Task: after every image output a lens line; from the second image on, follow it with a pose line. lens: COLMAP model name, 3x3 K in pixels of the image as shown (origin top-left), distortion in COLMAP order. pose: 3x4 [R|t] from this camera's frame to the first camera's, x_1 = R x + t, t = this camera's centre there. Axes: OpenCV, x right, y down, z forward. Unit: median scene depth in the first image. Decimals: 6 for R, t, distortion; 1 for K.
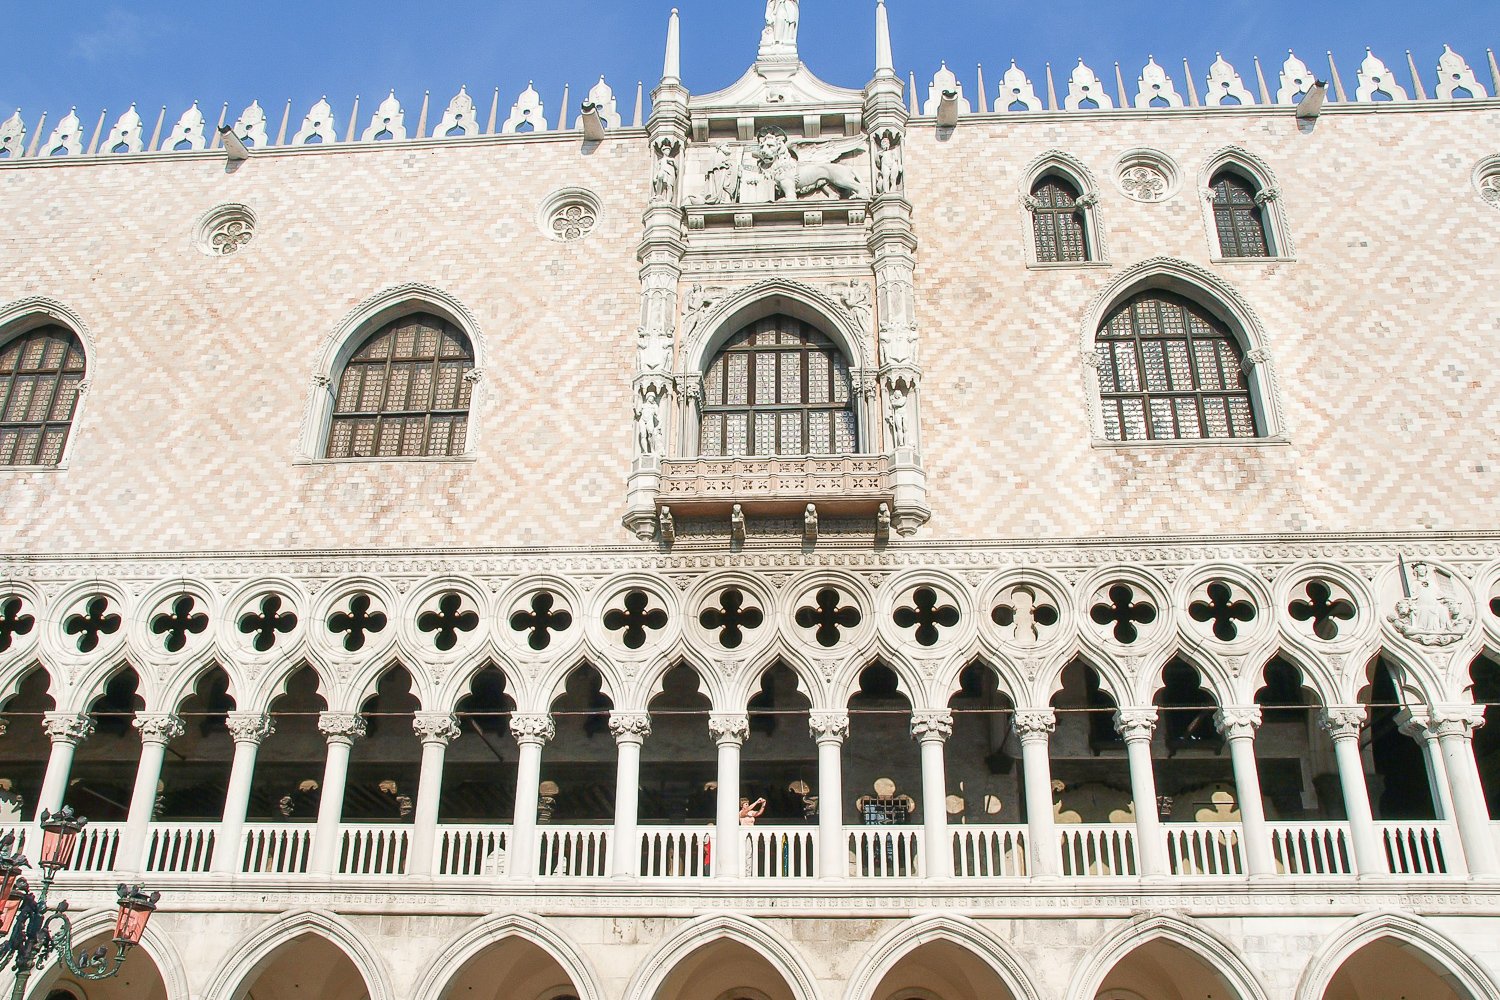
lens RADIAL K [[1371.9, 0, 750.3], [0, 1371.9, 430.3], [0, 0, 1]] dist [-0.043925, -0.005804]
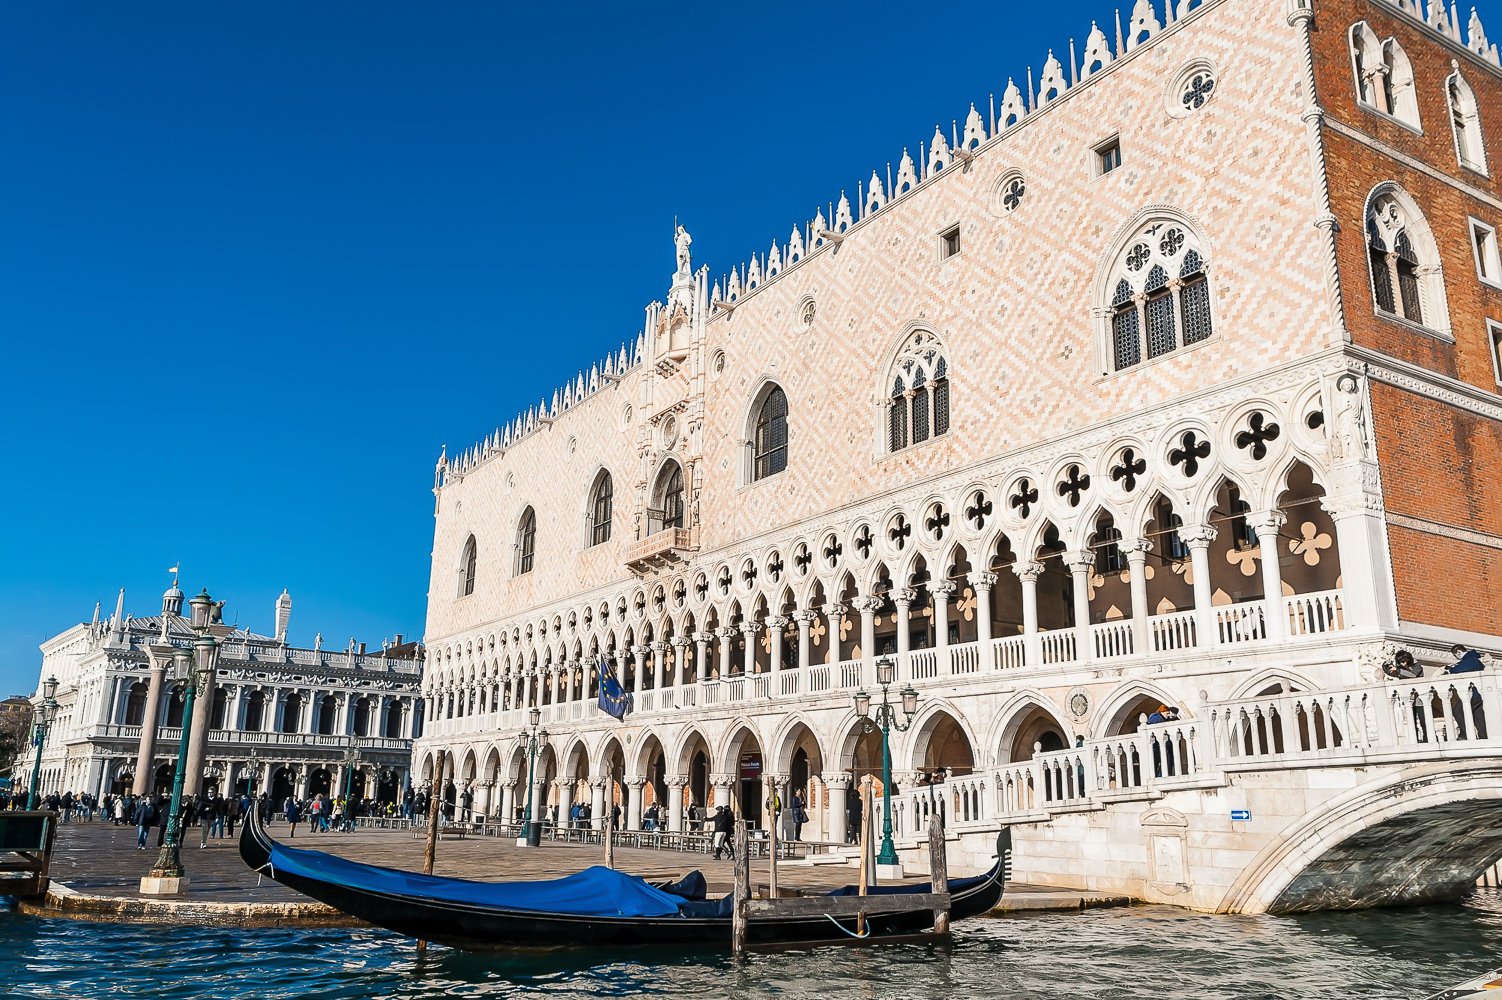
lens RADIAL K [[1194.1, 0, 751.0], [0, 1194.1, 500.0], [0, 0, 1]] dist [0.059655, -0.011890]
pose [[0.616913, -0.203474, -0.760274, 0.541066], [0.355460, 0.933898, 0.038492, -0.013460], [0.702187, -0.293994, 0.648461, -0.046059]]
